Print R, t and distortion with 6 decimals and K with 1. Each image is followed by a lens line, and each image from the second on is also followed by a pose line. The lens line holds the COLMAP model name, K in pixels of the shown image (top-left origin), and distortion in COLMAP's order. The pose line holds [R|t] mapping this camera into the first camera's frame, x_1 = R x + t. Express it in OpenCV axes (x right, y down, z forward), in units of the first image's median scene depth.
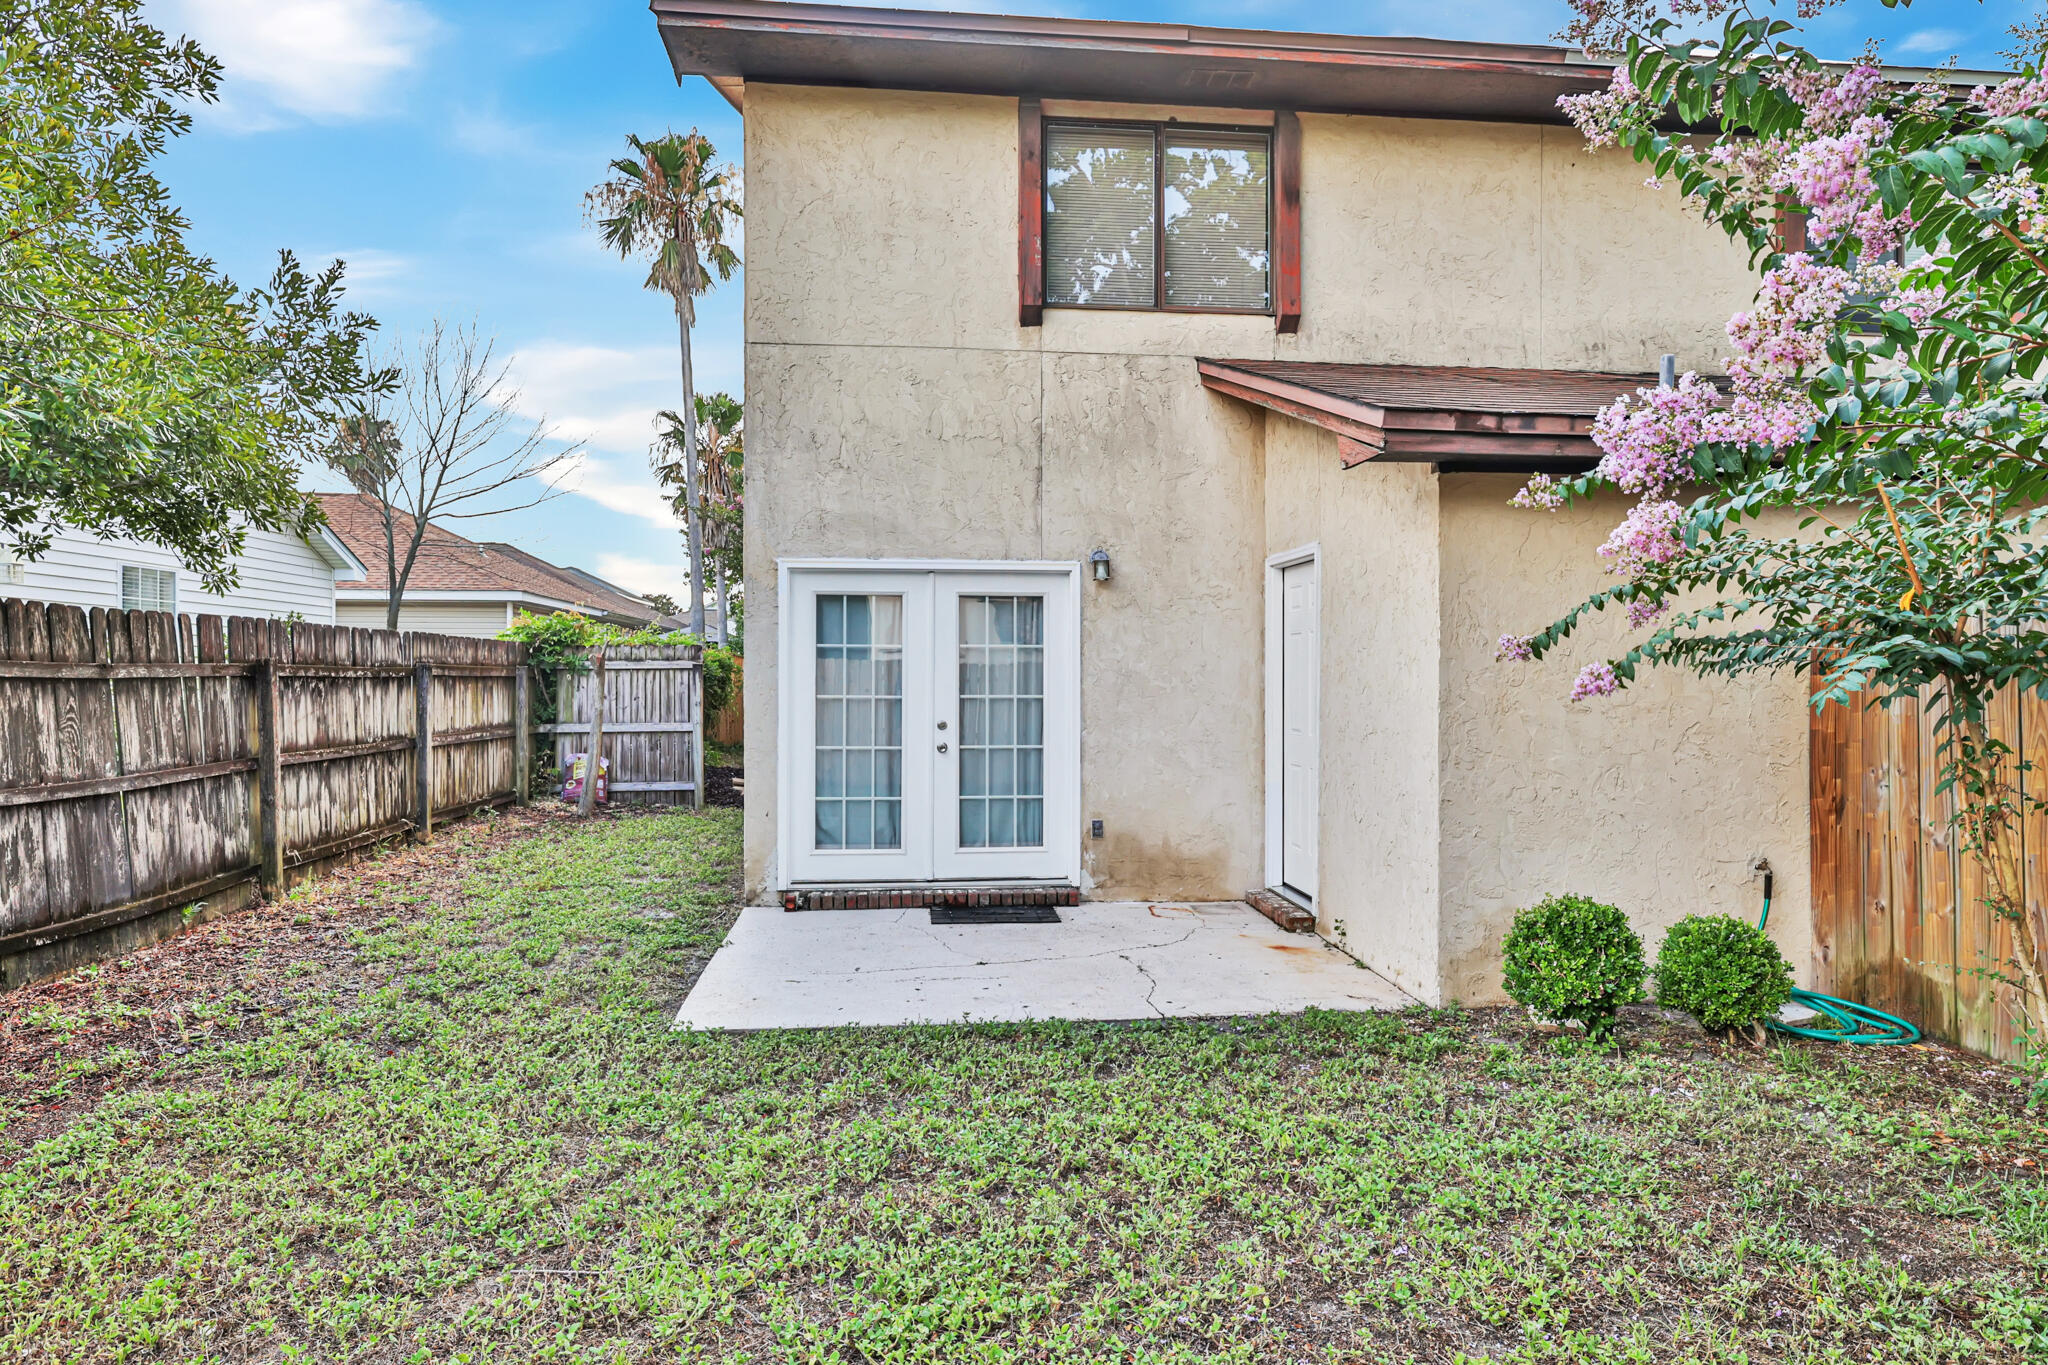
lens RADIAL K [[1184.5, 0, 1024.0], [0, 1184.5, 682.5], [0, 0, 1]] dist [0.001099, -0.001119]
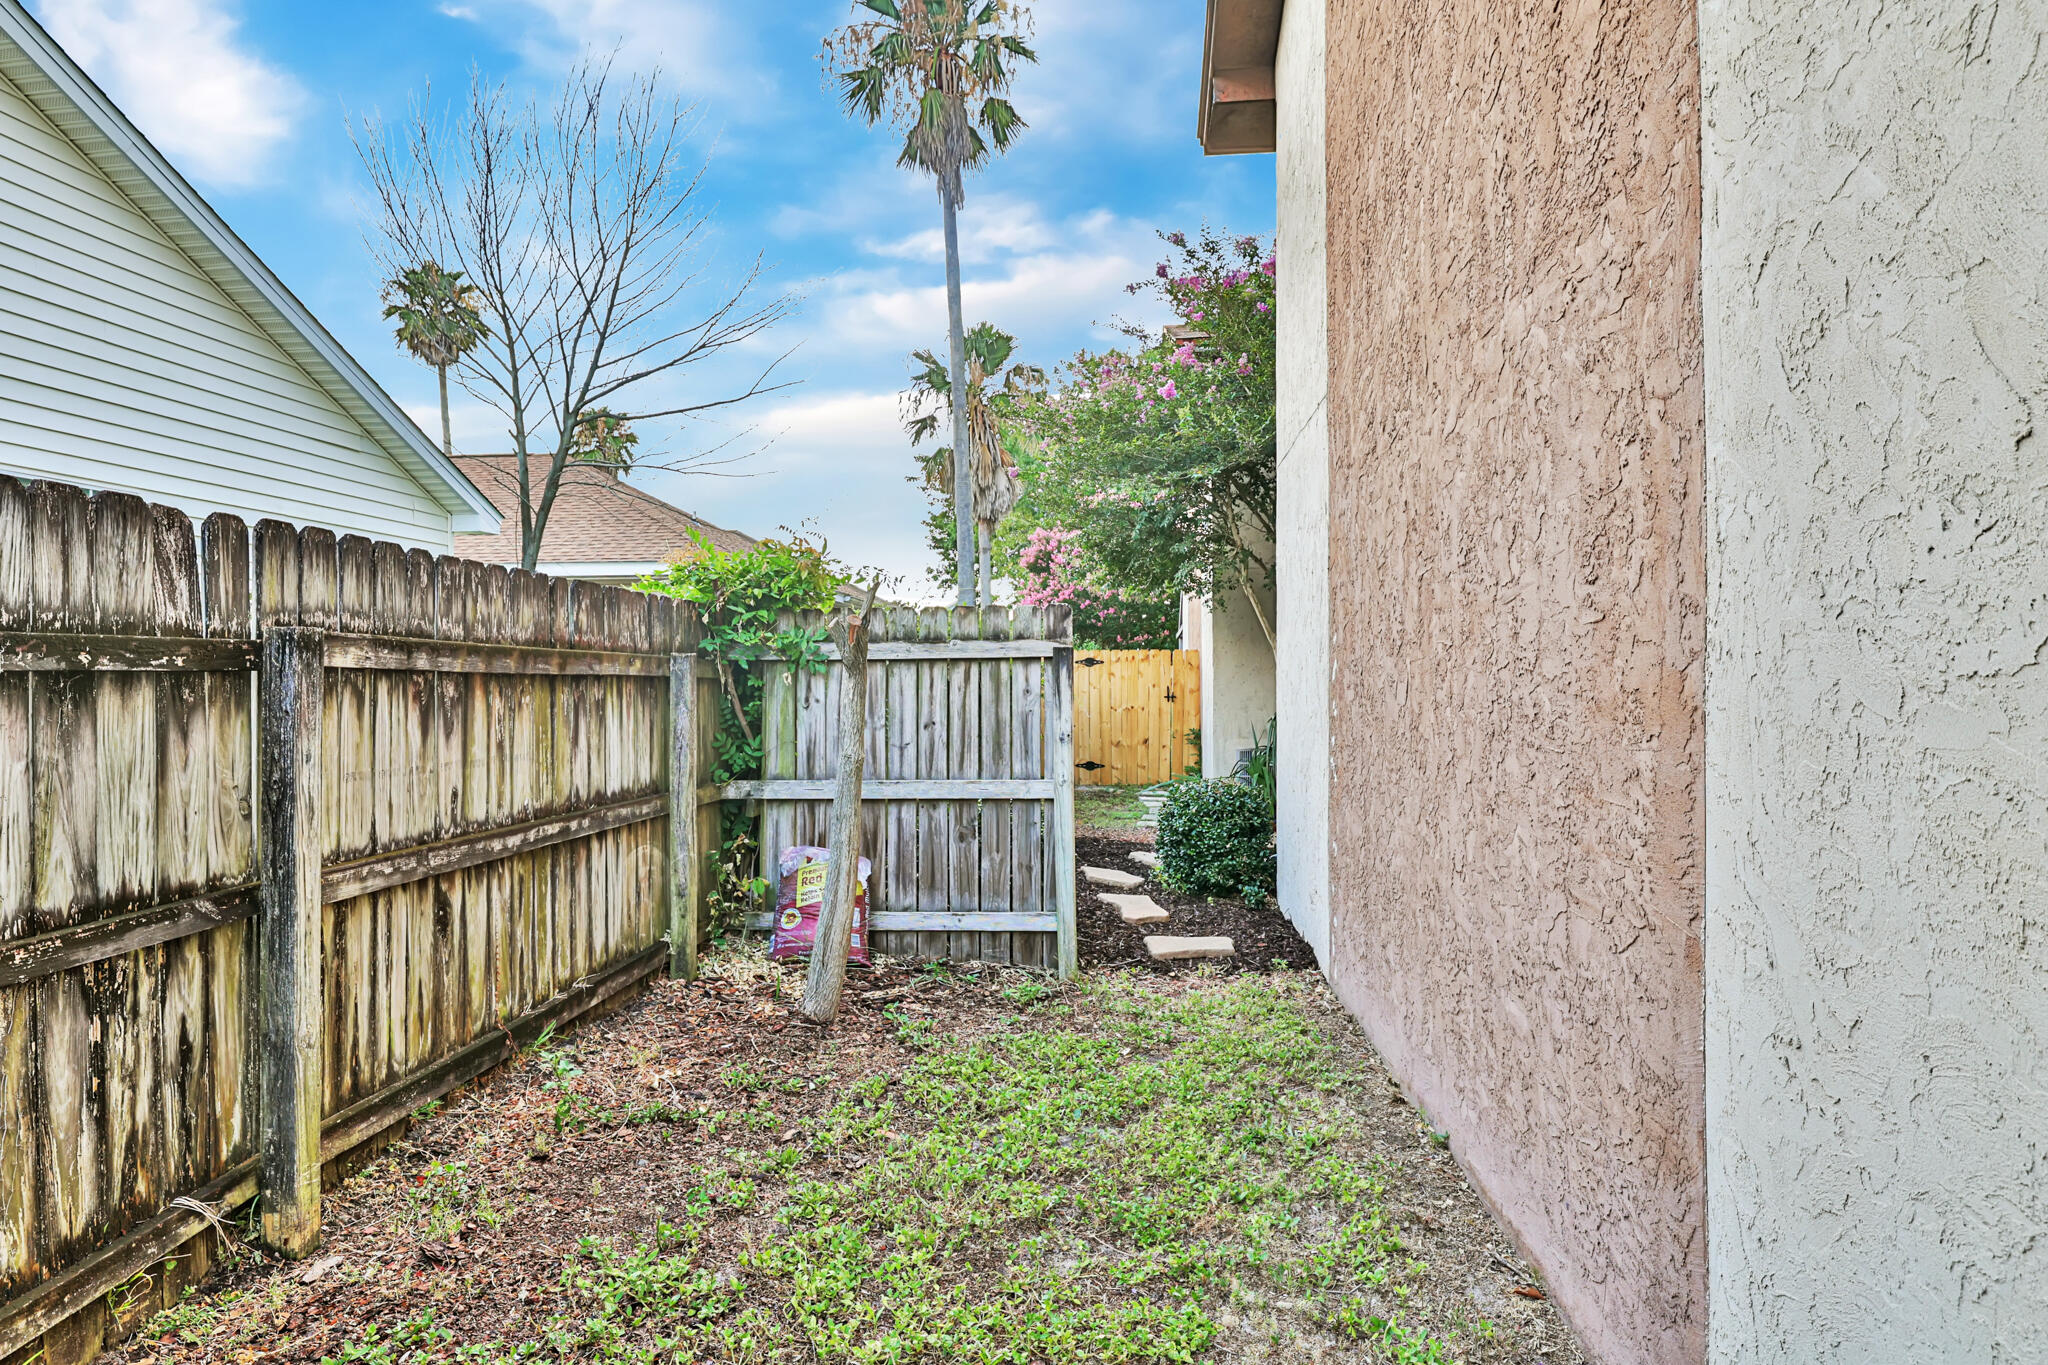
lens RADIAL K [[1184.5, 0, 1024.0], [0, 1184.5, 682.5], [0, 0, 1]] dist [0.001099, -0.001119]
pose [[0.982504, -0.002469, -0.186224, -0.351395], [0.001593, 0.999987, -0.004849, -0.000904], [0.186233, 0.004468, 0.982495, 0.952685]]
